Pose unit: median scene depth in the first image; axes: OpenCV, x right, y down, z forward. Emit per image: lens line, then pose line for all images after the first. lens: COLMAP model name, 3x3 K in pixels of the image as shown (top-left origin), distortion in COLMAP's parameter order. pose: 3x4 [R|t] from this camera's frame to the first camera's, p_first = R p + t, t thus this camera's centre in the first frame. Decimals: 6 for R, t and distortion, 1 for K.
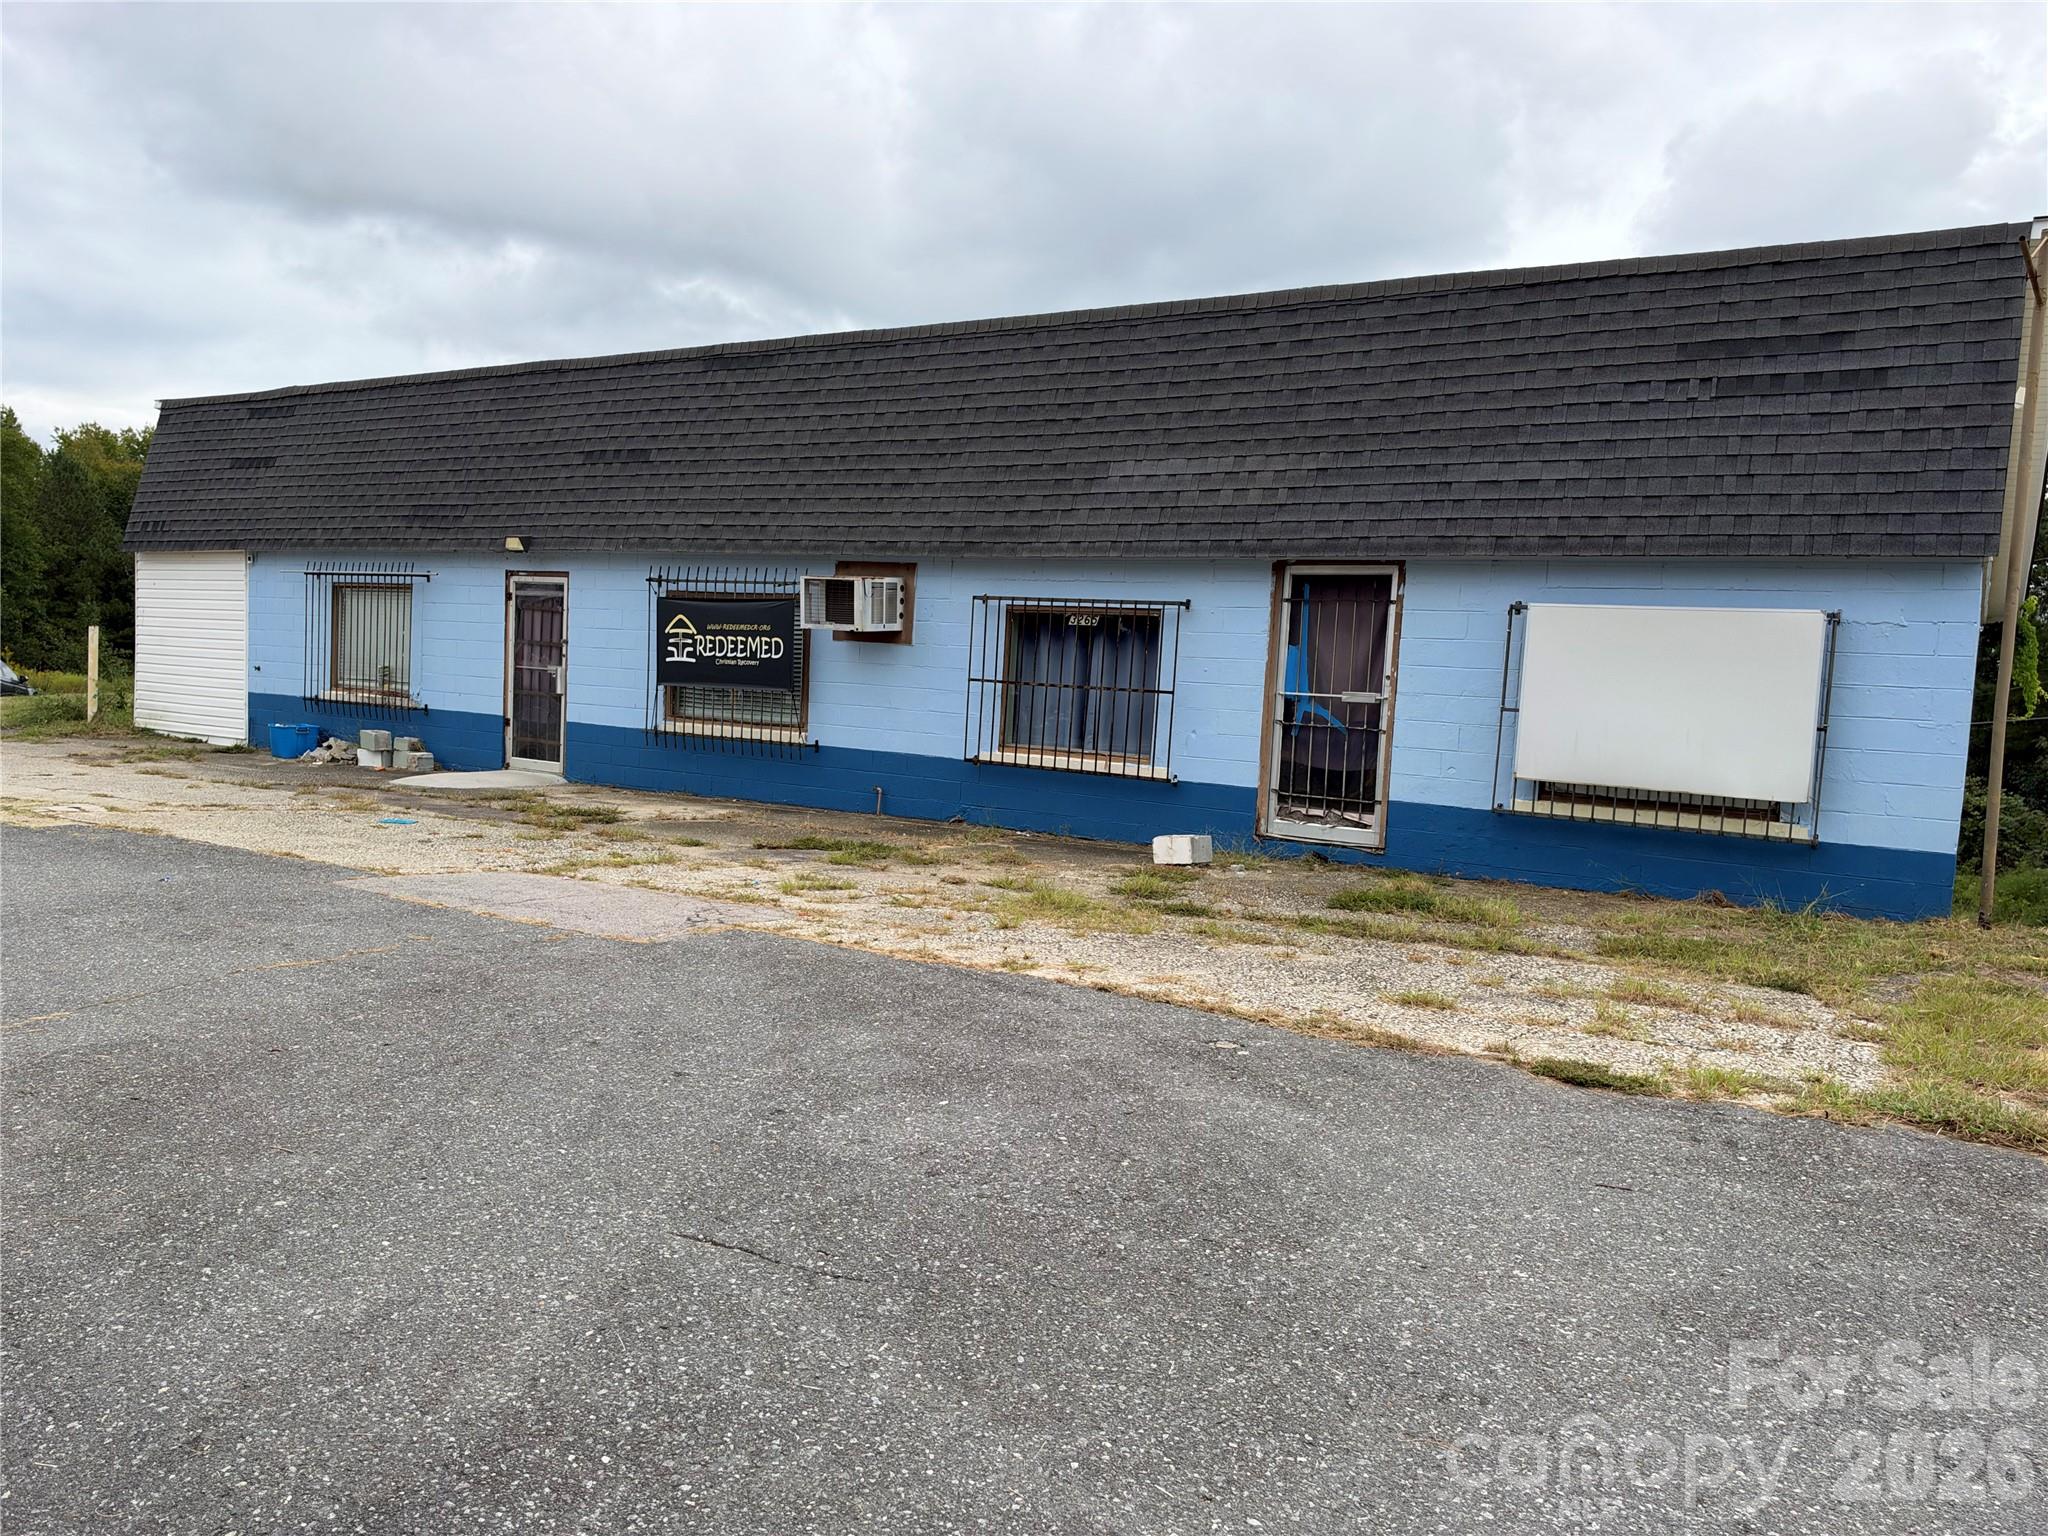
lens RADIAL K [[1482.7, 0, 1024.0], [0, 1482.7, 768.0], [0, 0, 1]] dist [0.128691, -0.246510]
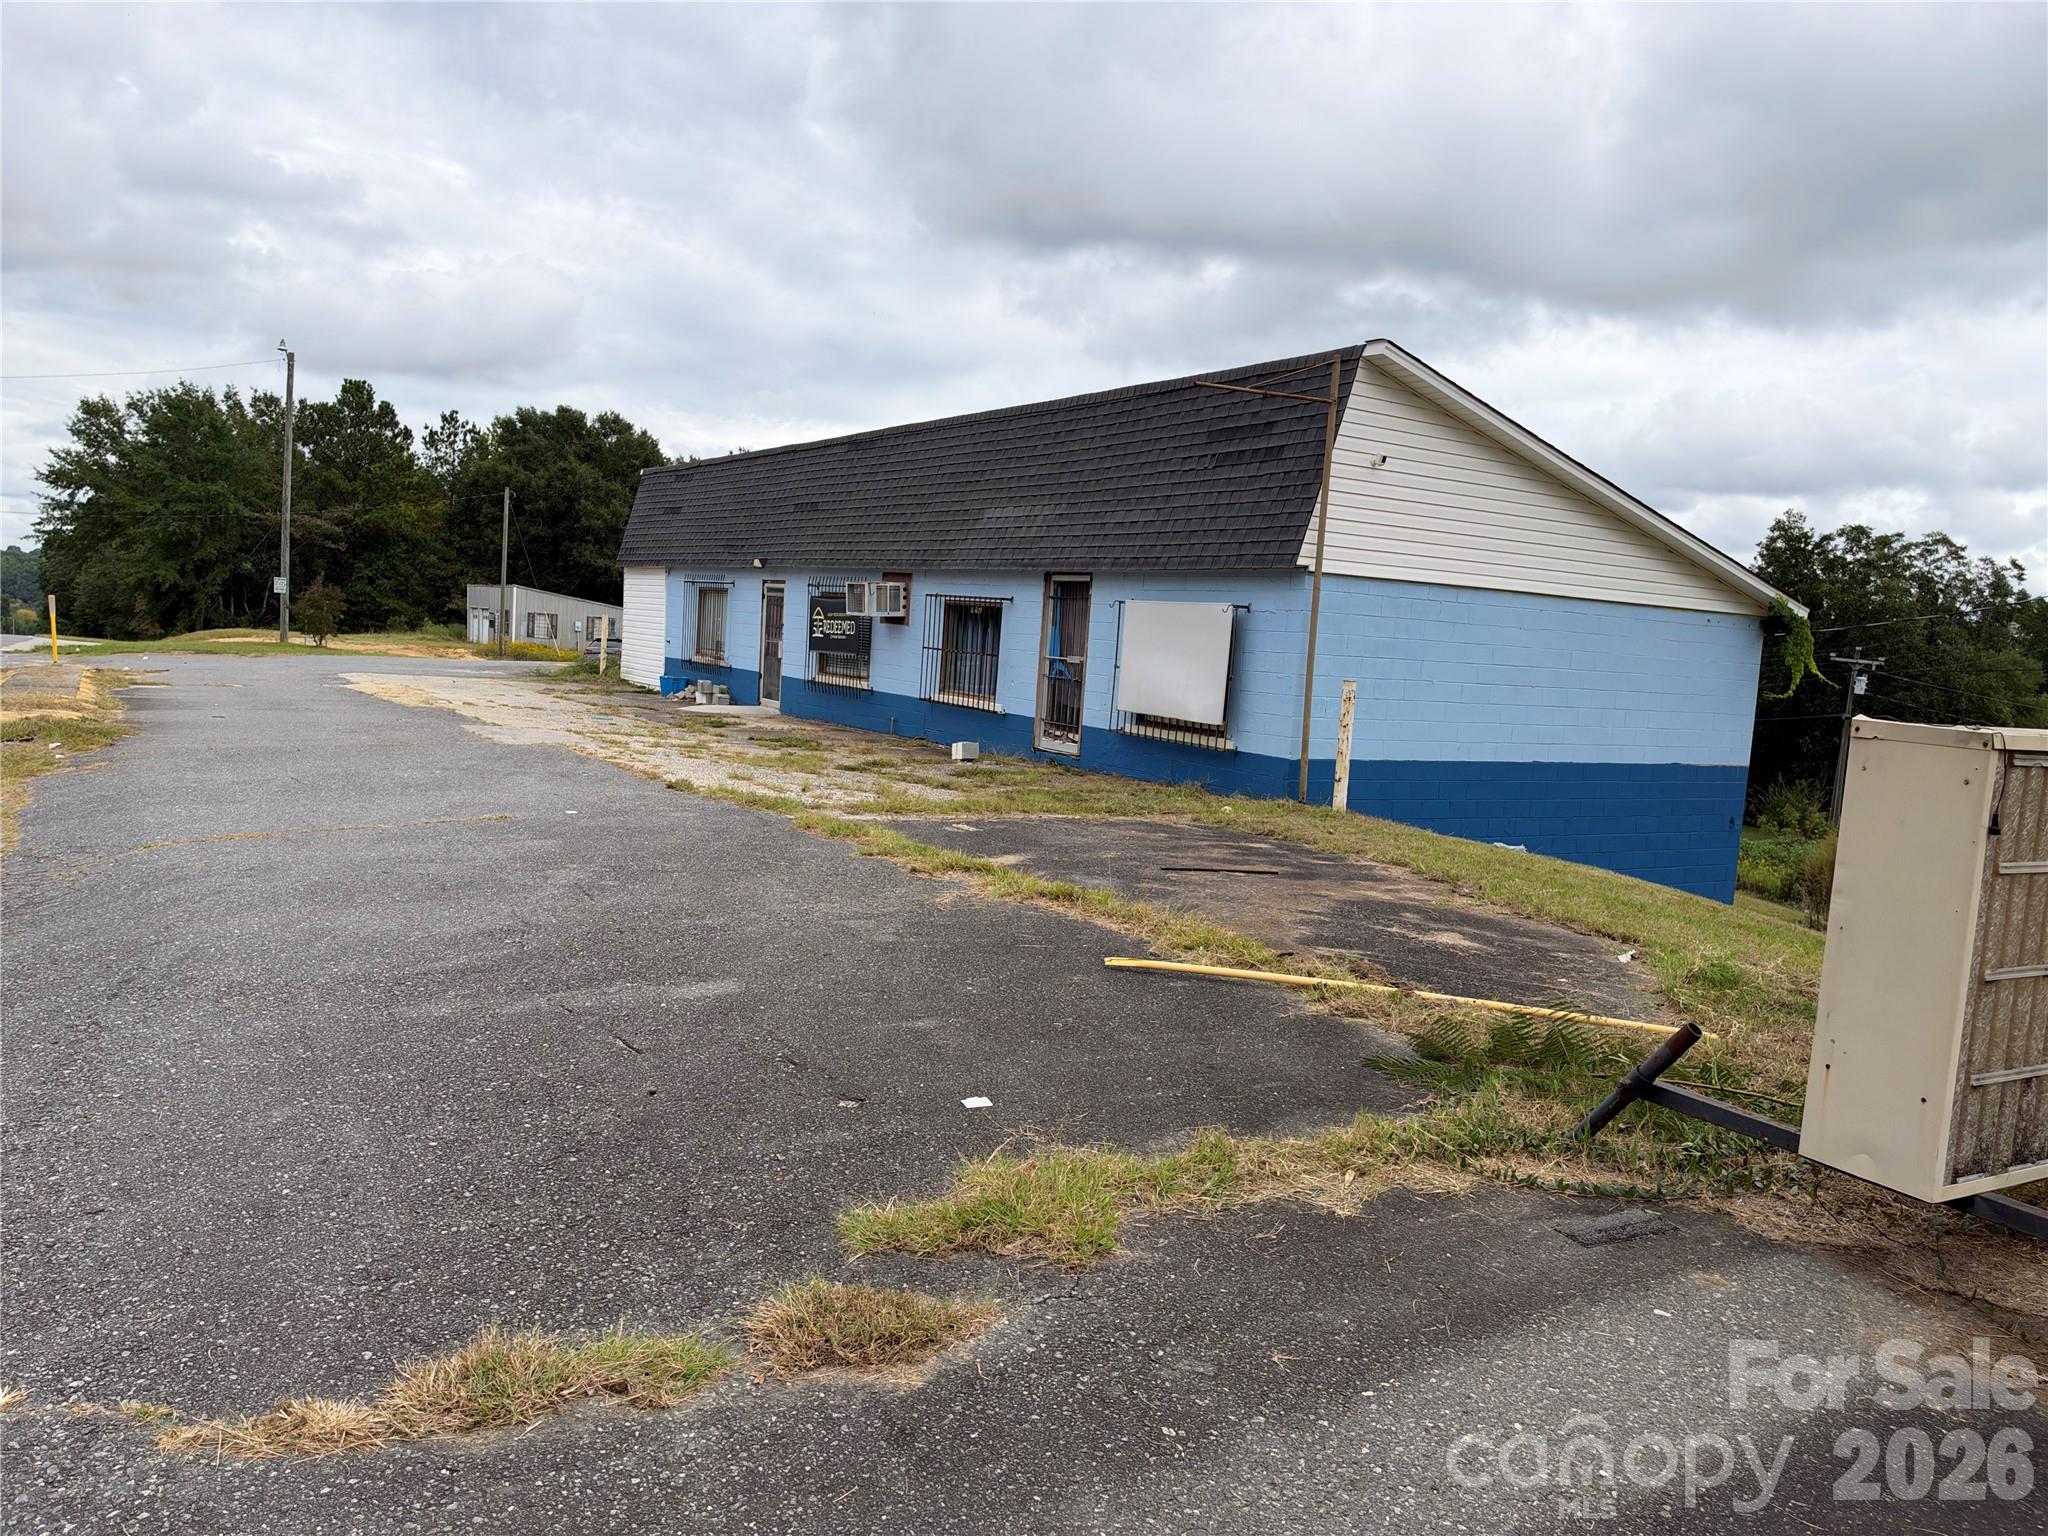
lens RADIAL K [[1475.7, 0, 959.8], [0, 1475.7, 761.8], [0, 0, 1]] dist [0.008667, 0.006766]
pose [[0.889826, 0.048944, -0.453667, 0.715249], [-0.049484, 0.998718, 0.010689, 0.042592], [0.453608, 0.012938, 0.891107, -0.371783]]
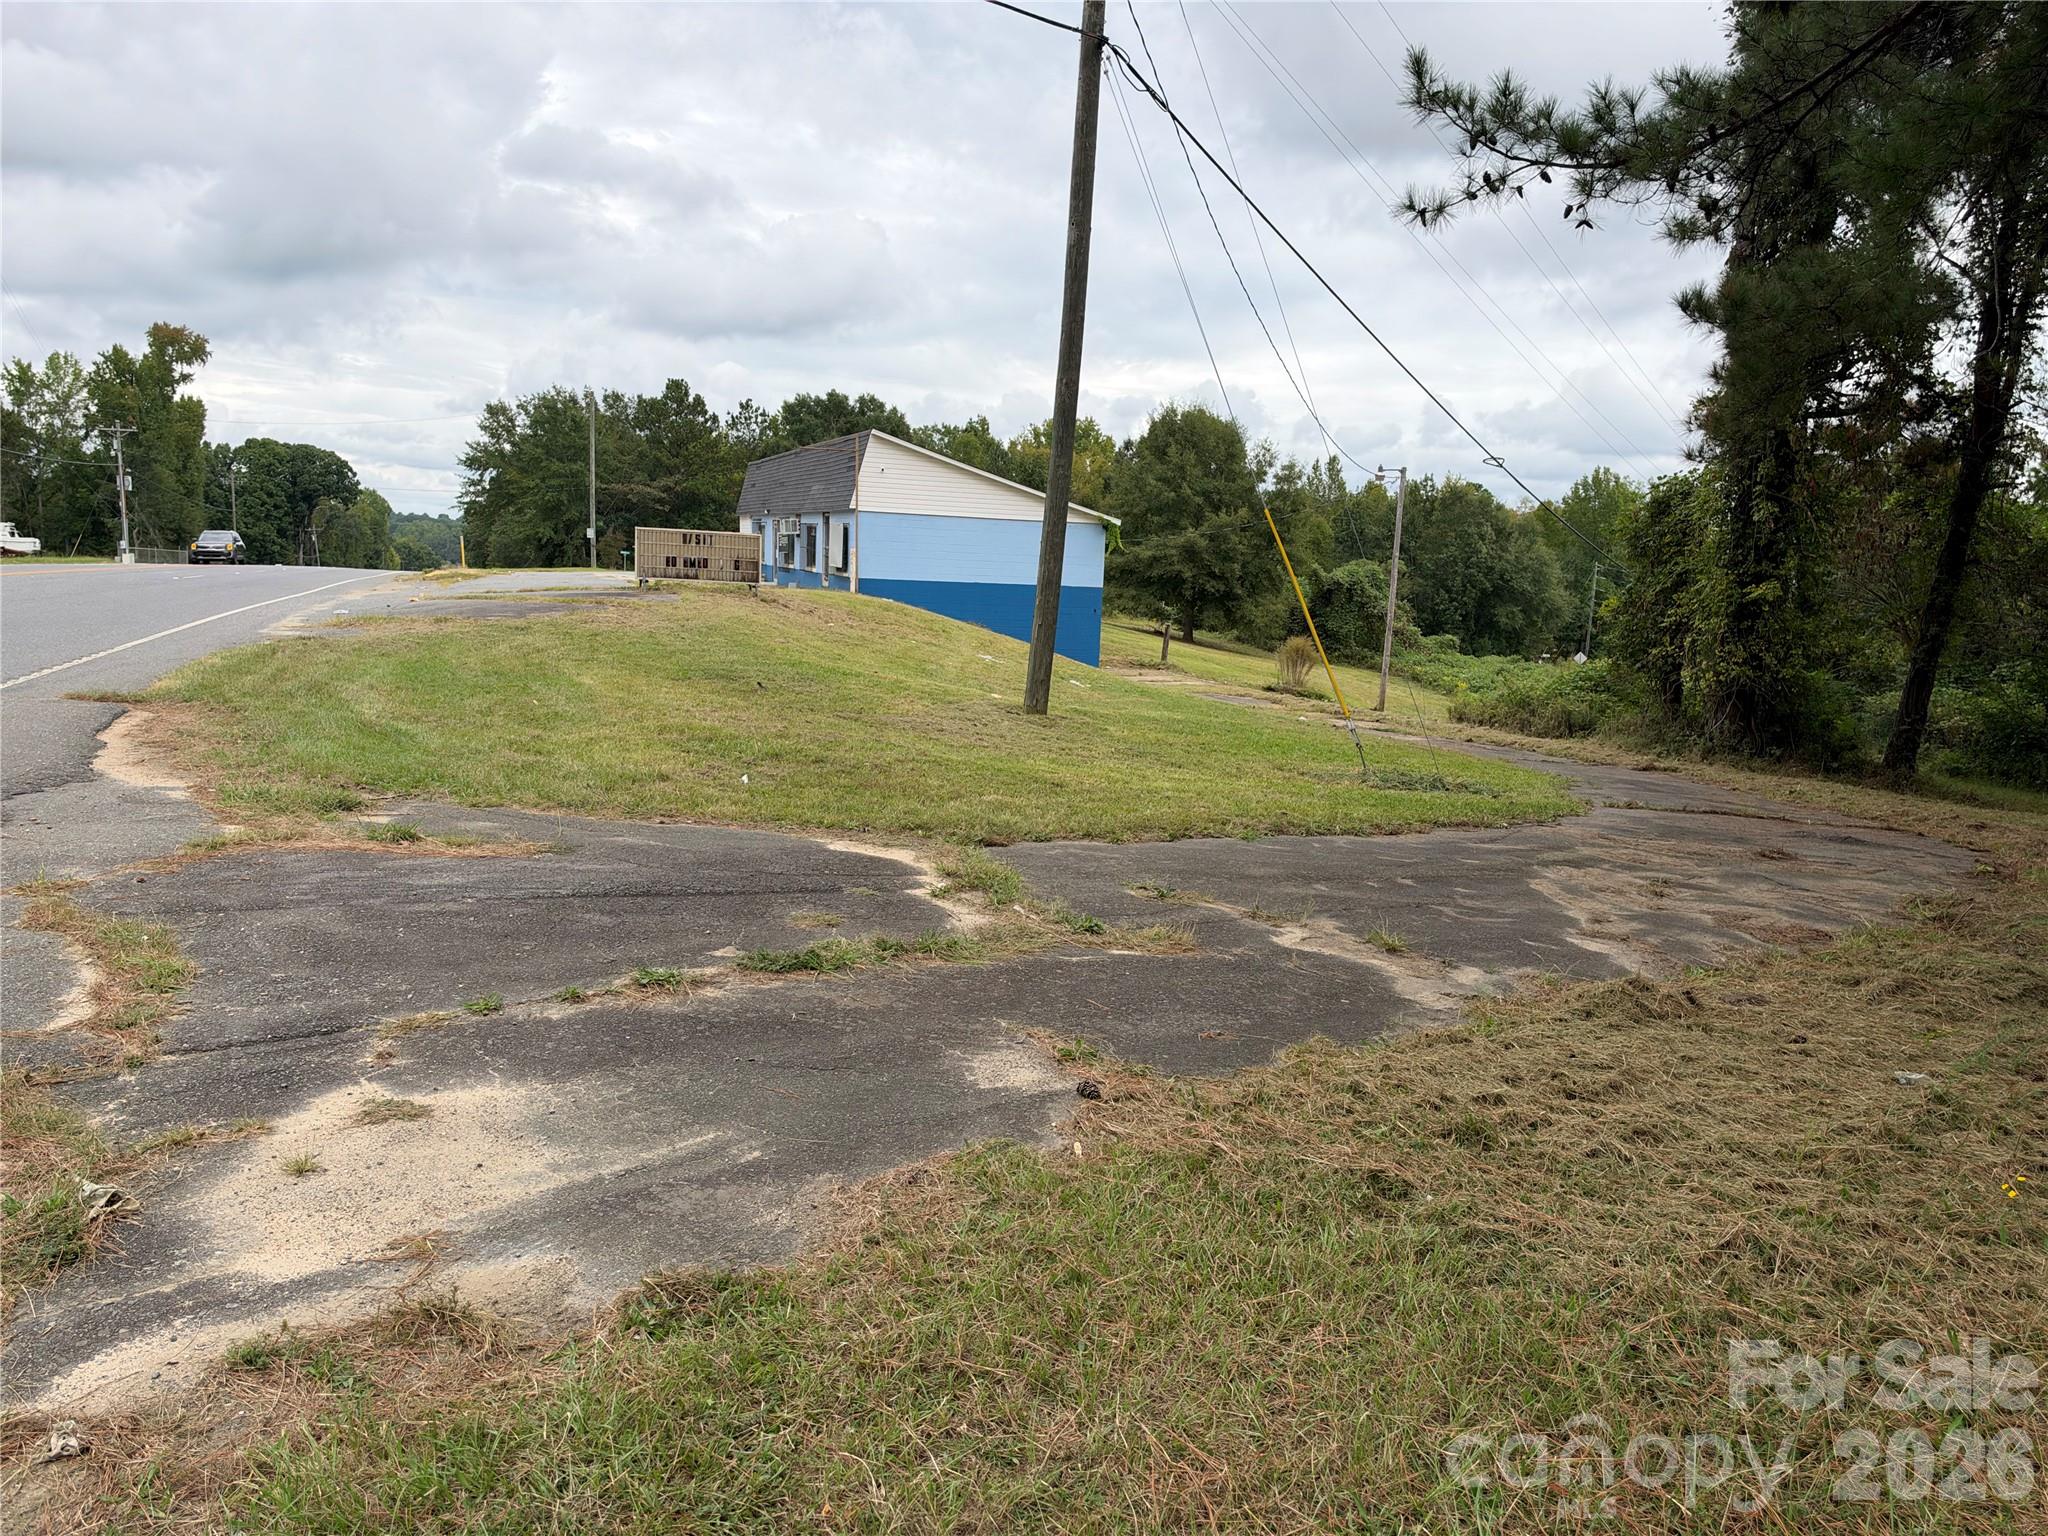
lens RADIAL K [[1482.7, 0, 1024.0], [0, 1482.7, 768.0], [0, 0, 1]] dist [0.128691, -0.246510]
pose [[0.780912, 0.069178, -0.620799, 2.838376], [-0.041359, 0.997394, 0.059118, 0.253487], [0.623271, -0.020490, 0.781738, -1.614343]]
